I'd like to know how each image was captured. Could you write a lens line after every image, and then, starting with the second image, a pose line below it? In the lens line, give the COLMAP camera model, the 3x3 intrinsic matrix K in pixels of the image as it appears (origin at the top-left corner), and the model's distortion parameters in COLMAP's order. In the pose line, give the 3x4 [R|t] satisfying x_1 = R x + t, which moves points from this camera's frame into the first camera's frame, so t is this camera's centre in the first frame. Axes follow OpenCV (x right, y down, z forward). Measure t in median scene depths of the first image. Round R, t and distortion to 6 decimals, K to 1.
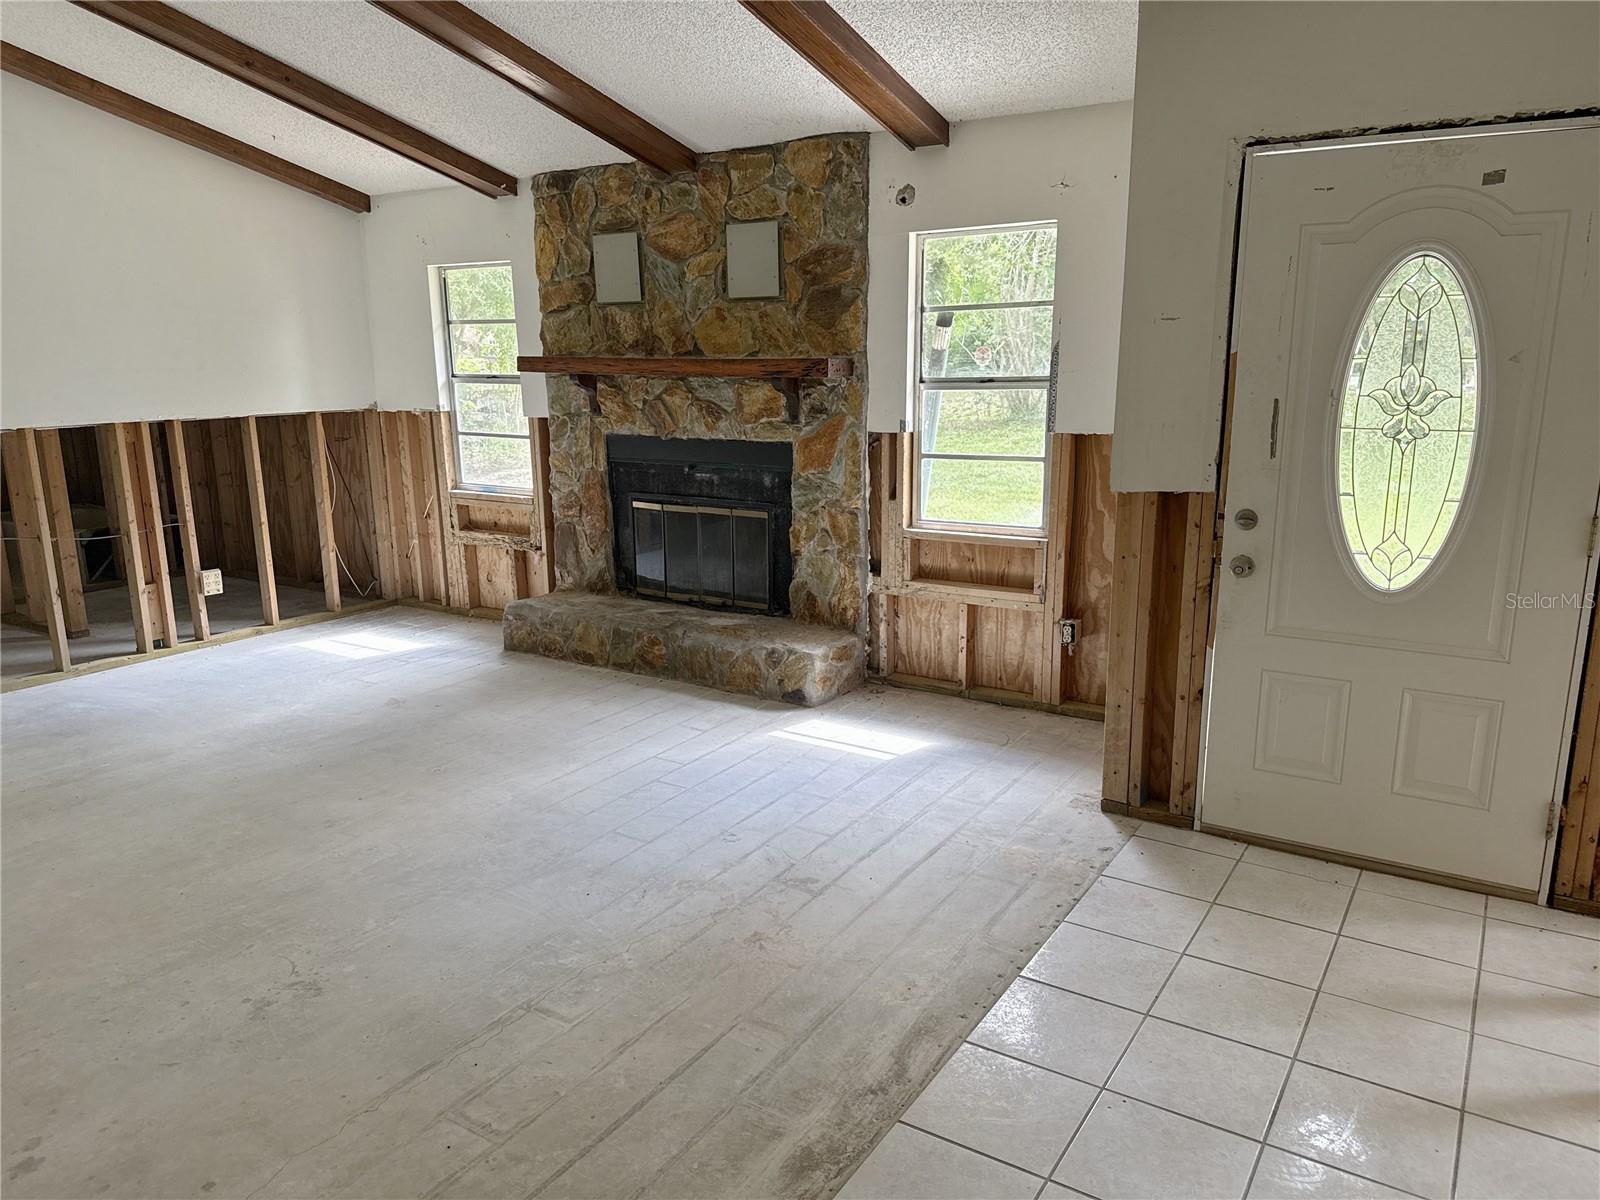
lens RADIAL K [[1136.6, 0, 803.0], [0, 1136.6, 589.6], [0, 0, 1]] dist [0.071842, -0.086181]
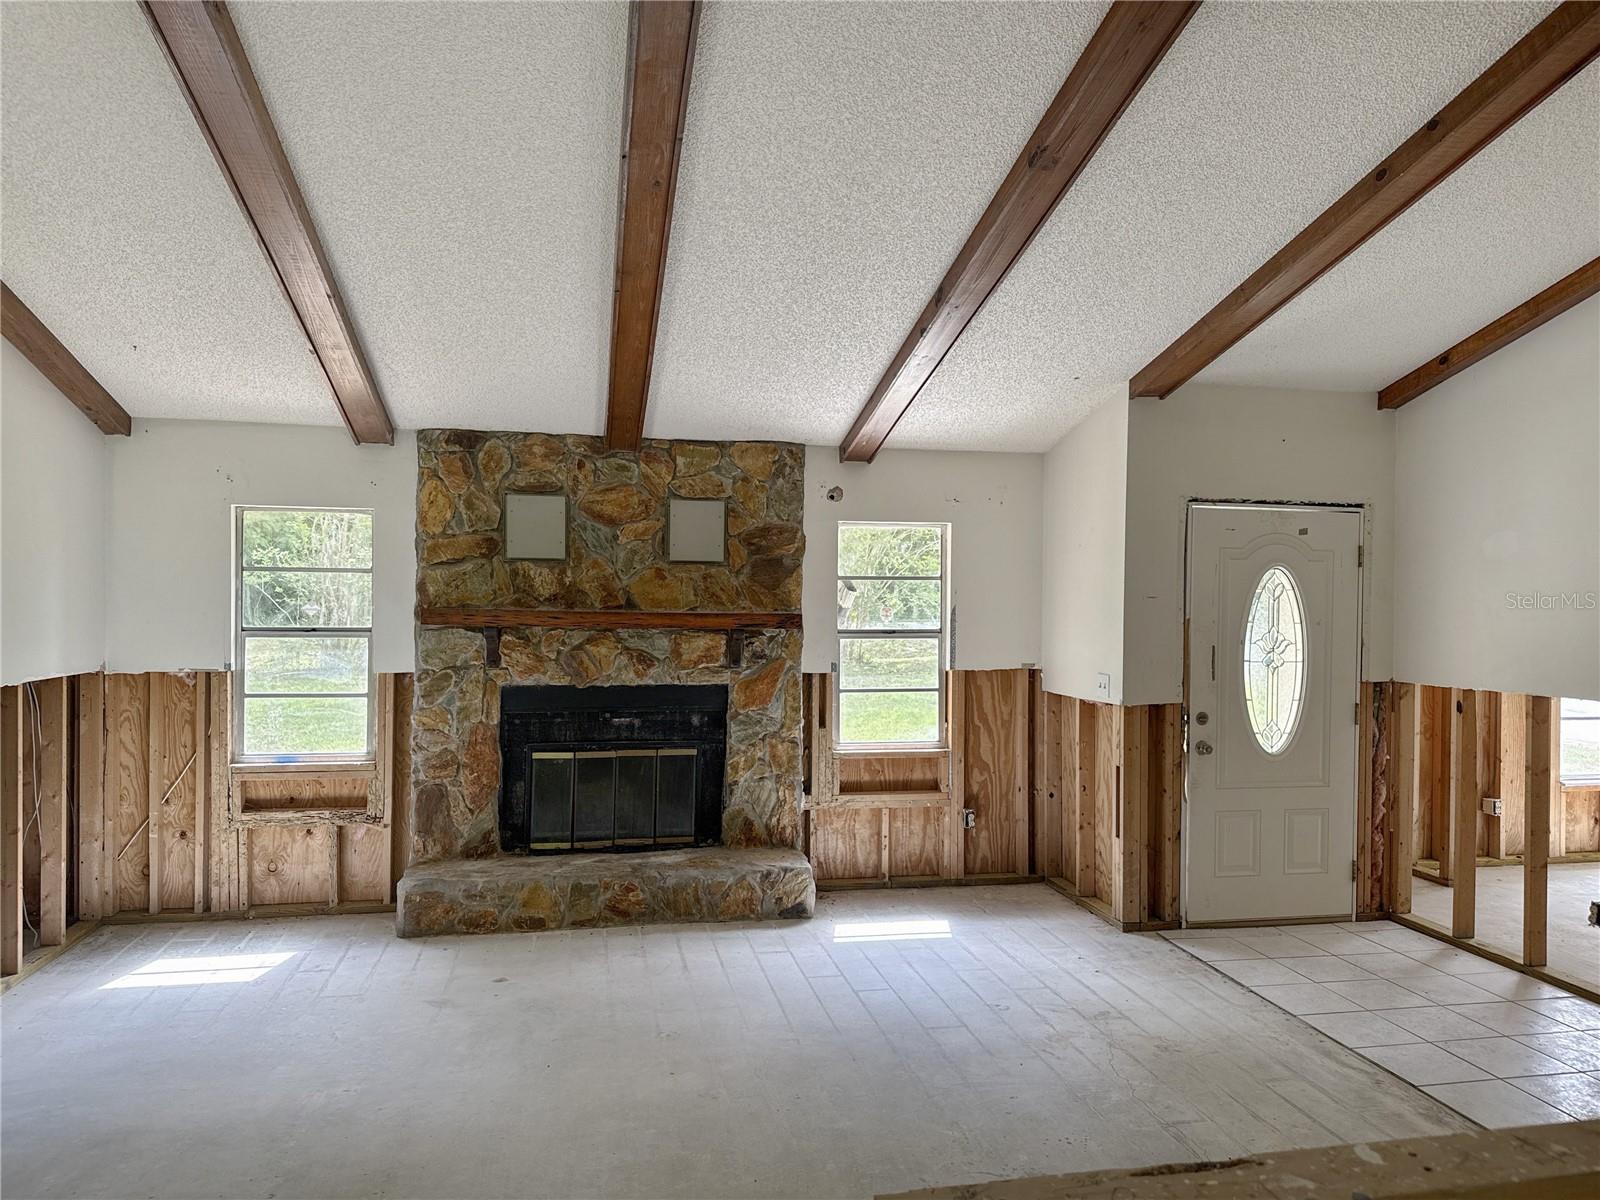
lens RADIAL K [[1136.6, 0, 804.8], [0, 1136.6, 526.8], [0, 0, 1]] dist [0.071842, -0.086181]
pose [[0.712215, 0.058204, 0.699544, -0.786379], [0.124228, 0.970376, -0.207216, -0.037455], [-0.690882, 0.234486, 0.683885, 0.128181]]
